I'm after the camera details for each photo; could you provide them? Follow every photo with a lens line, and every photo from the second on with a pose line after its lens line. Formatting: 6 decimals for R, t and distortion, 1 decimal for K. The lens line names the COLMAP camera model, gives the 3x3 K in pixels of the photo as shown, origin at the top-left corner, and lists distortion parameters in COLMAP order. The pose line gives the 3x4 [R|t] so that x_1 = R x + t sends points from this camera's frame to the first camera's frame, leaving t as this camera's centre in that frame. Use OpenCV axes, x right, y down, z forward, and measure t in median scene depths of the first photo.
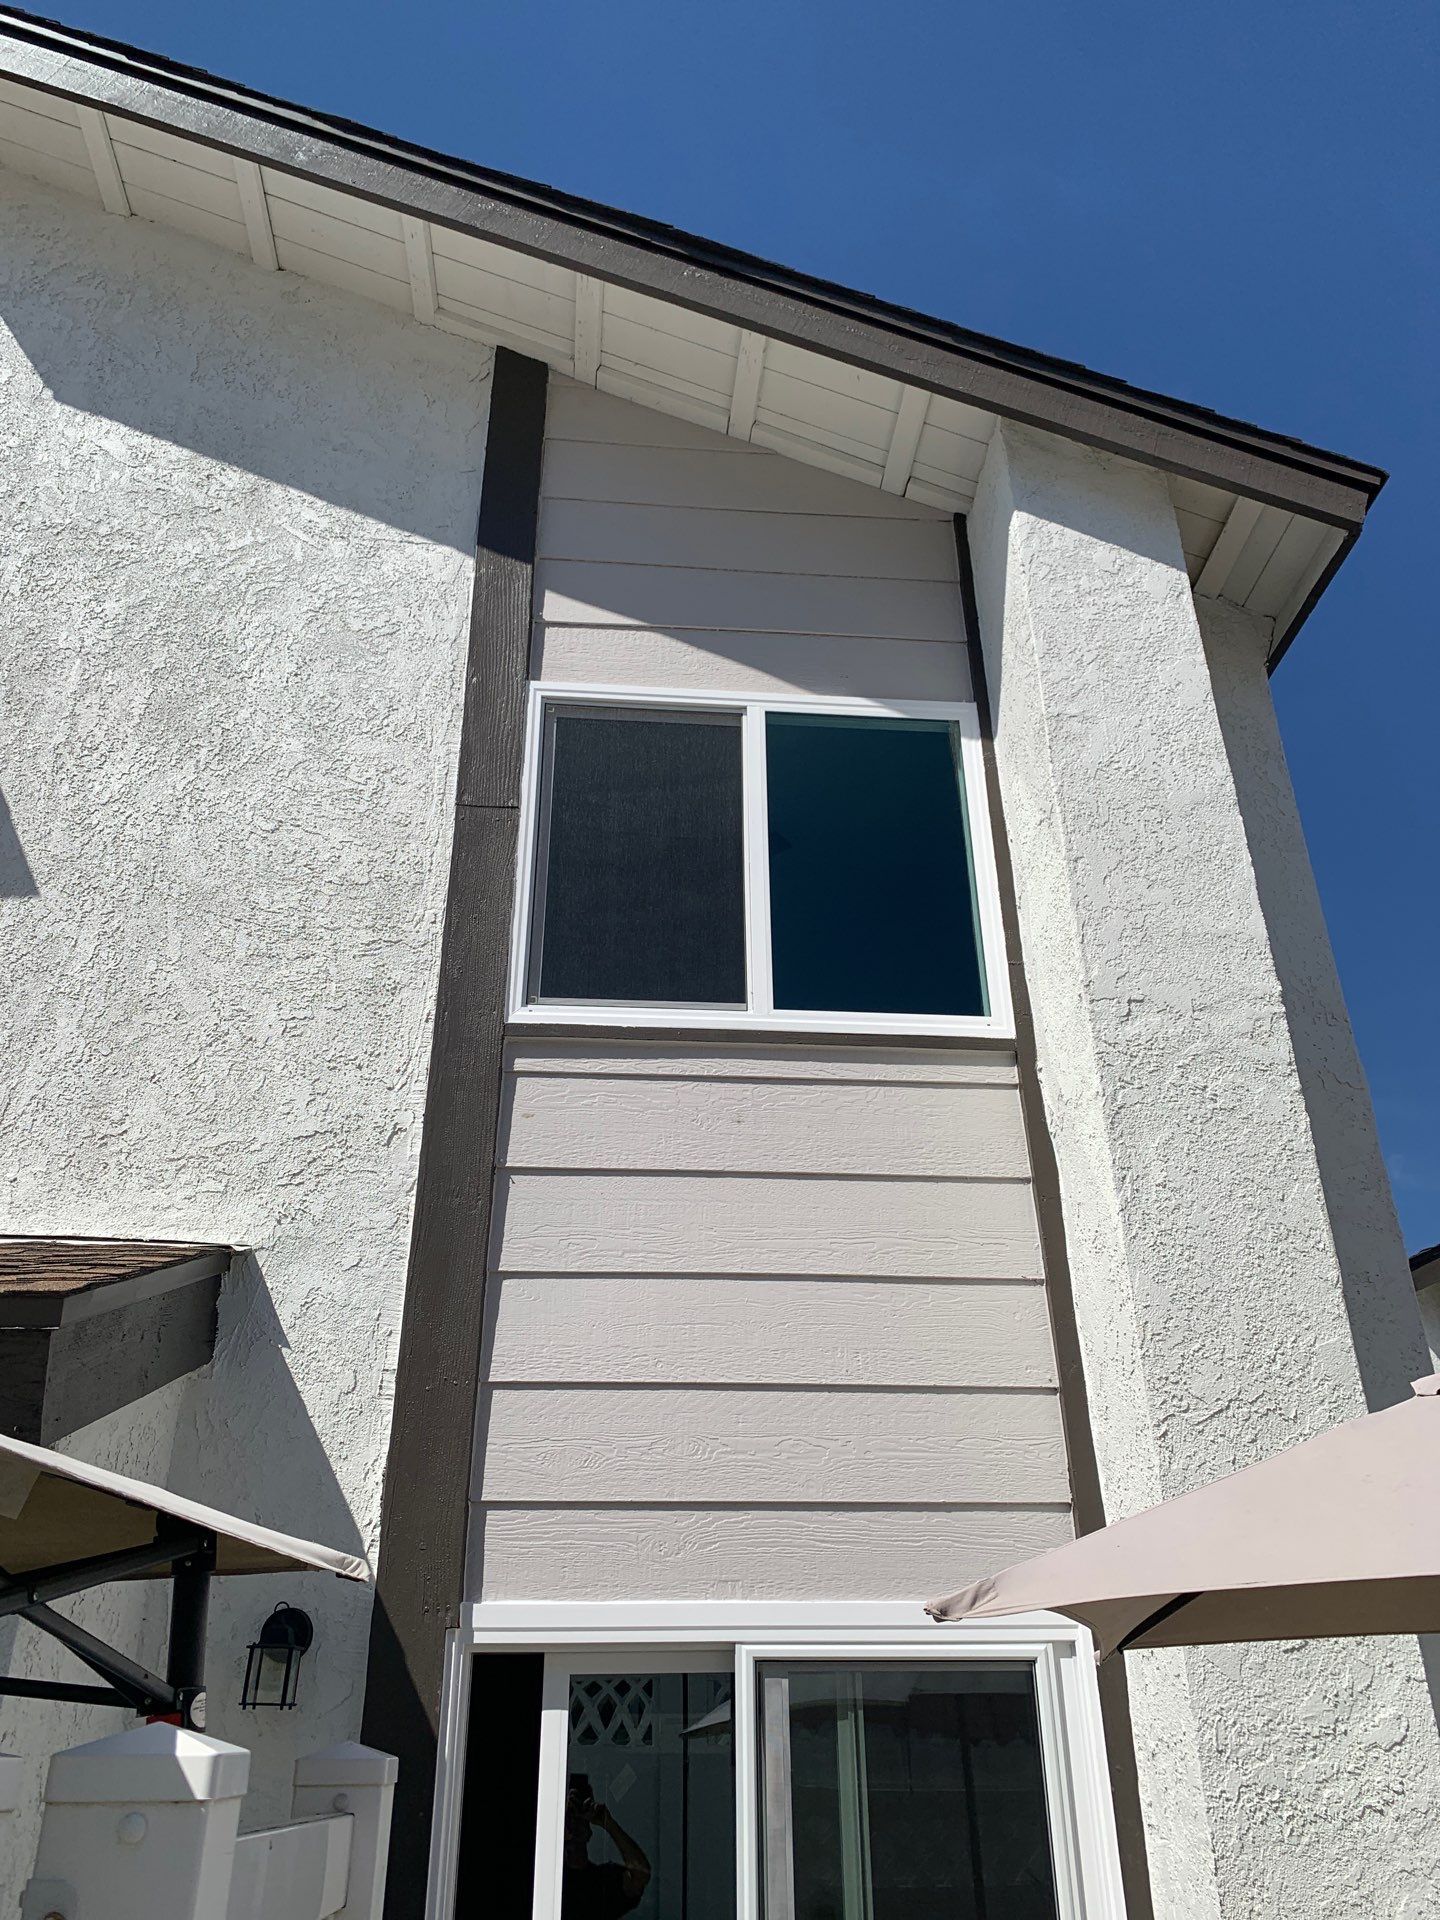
lens RADIAL K [[1457.0, 0, 723.5], [0, 1457.0, 961.2], [0, 0, 1]] dist [0.142937, -0.353741]
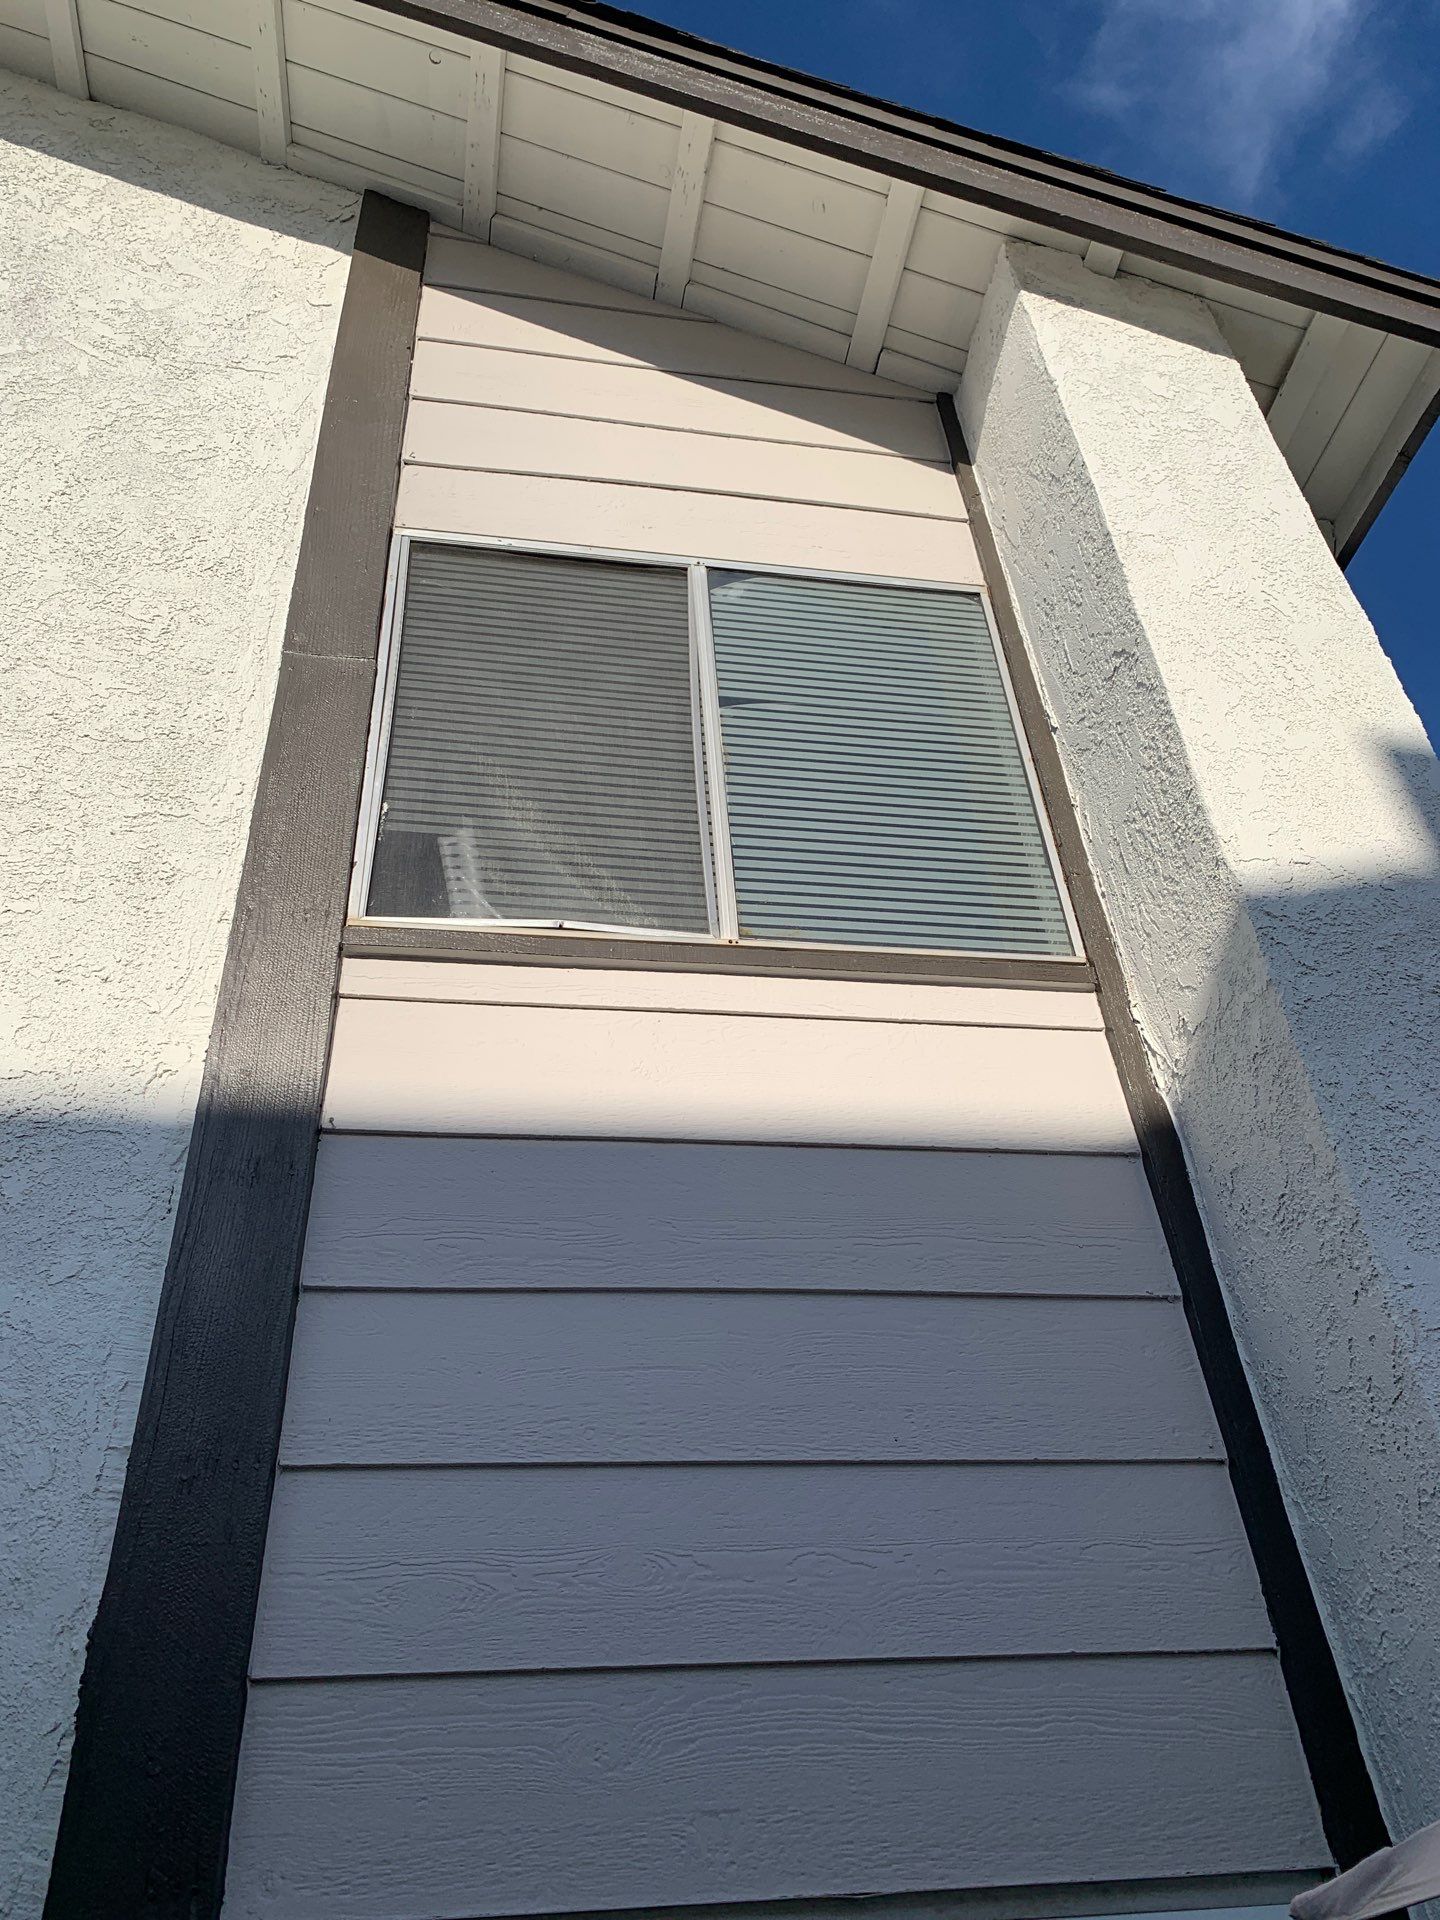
lens RADIAL K [[1499.5, 0, 721.1], [0, 1499.5, 942.8], [0, 0, 1]] dist [0.010862, 0.004905]
pose [[0.995922, 0.006525, 0.089978, -0.039303], [0.008905, 0.985399, -0.170027, 0.155050], [-0.089774, 0.170135, 0.981323, 0.311181]]
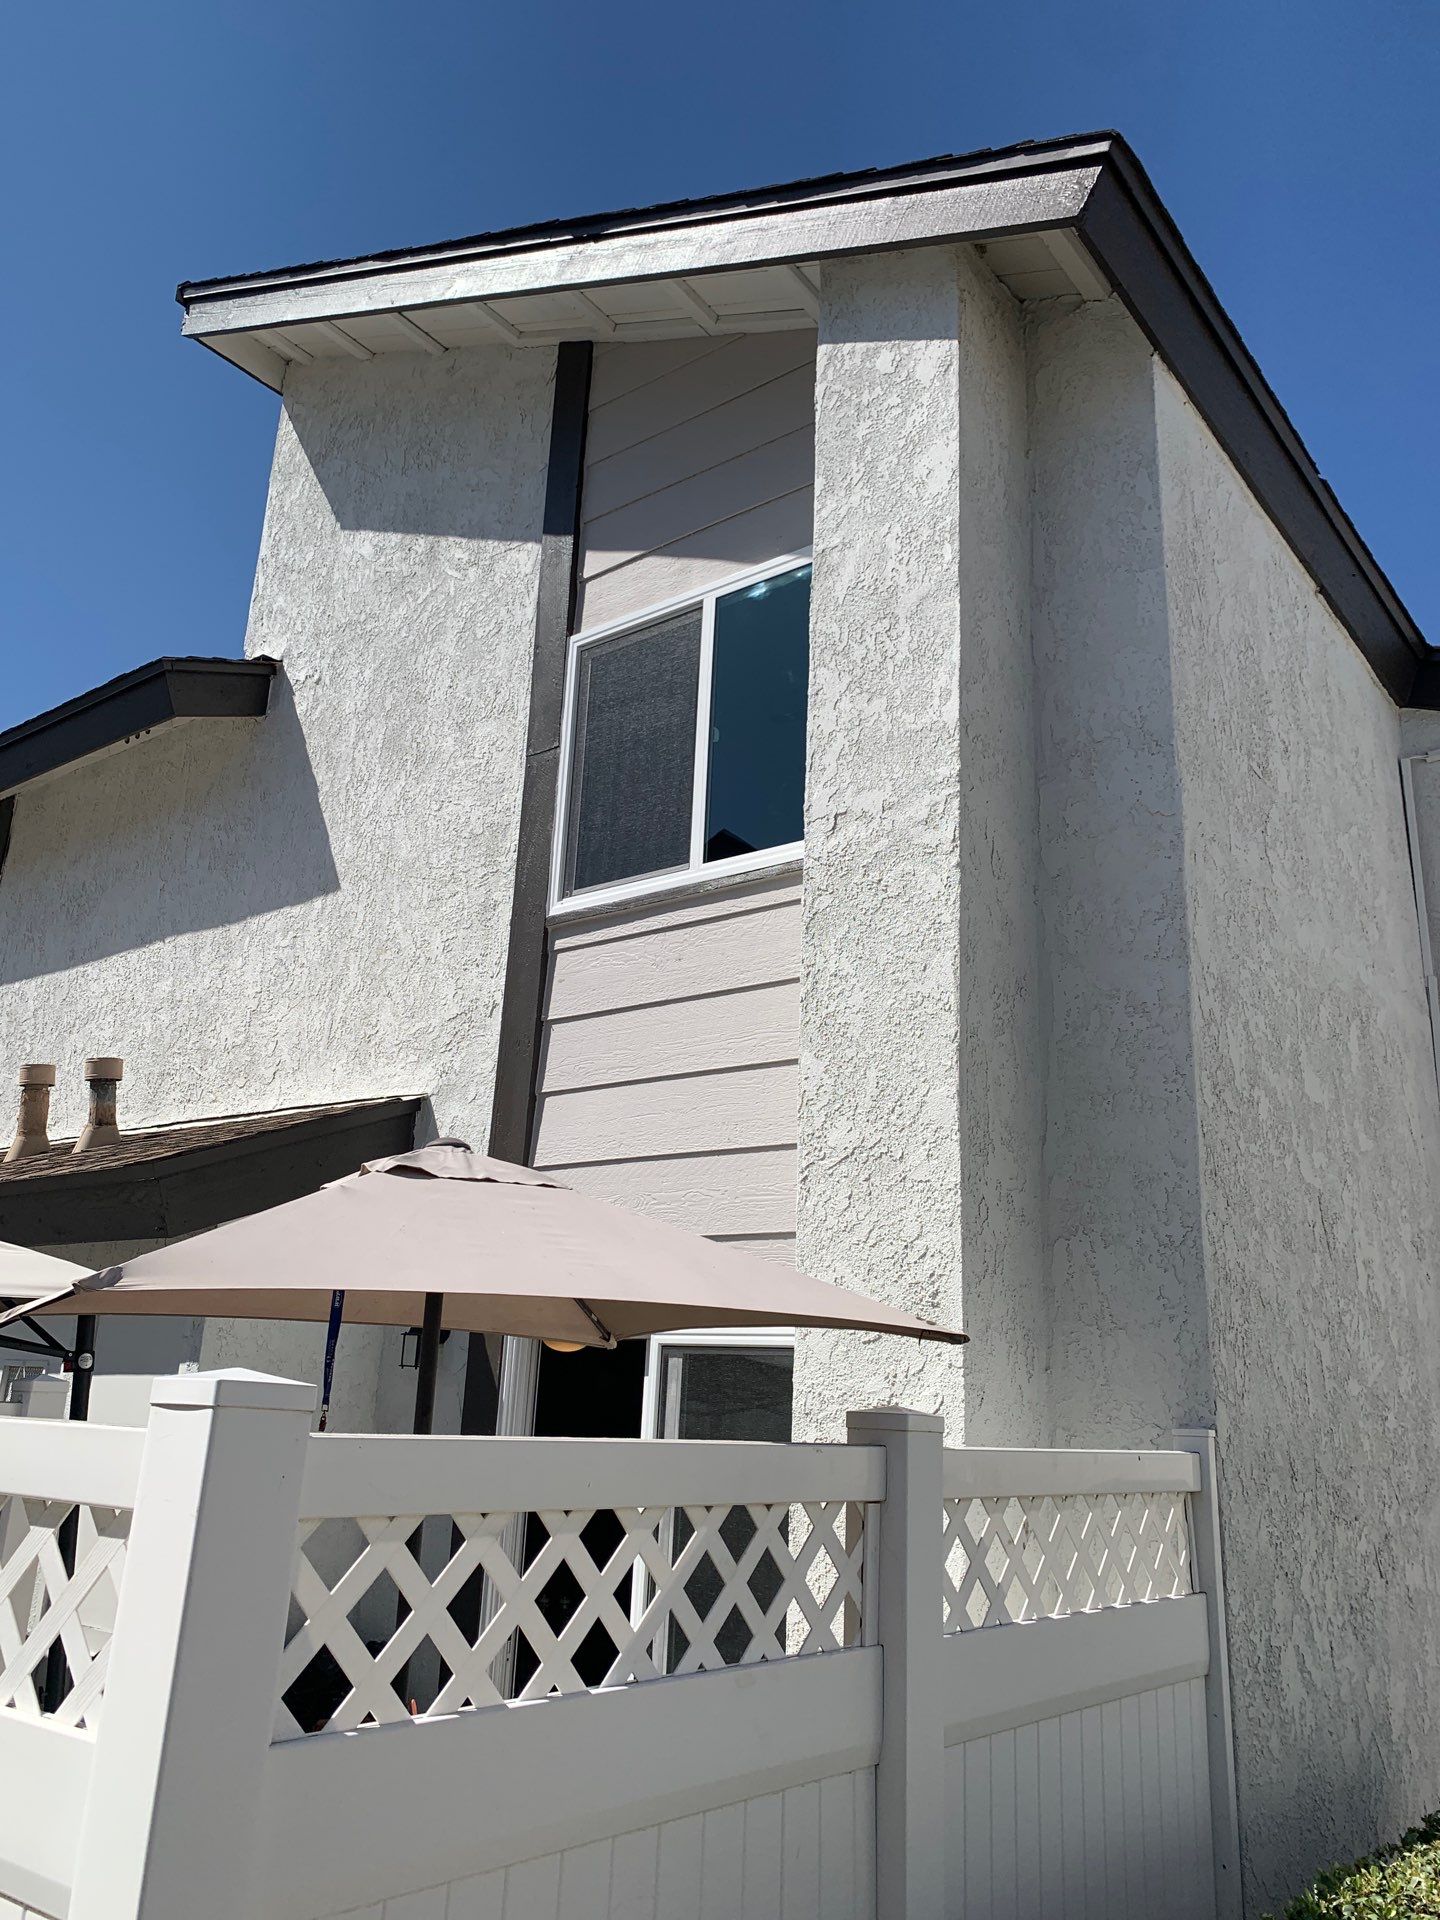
lens RADIAL K [[1457.0, 0, 723.5], [0, 1457.0, 961.2], [0, 0, 1]] dist [0.142937, -0.353741]
pose [[0.736145, -0.158961, -0.657892, 0.828786], [0.277285, 0.957542, 0.078904, 0.018915], [0.617417, -0.240508, 0.748967, 0.051420]]
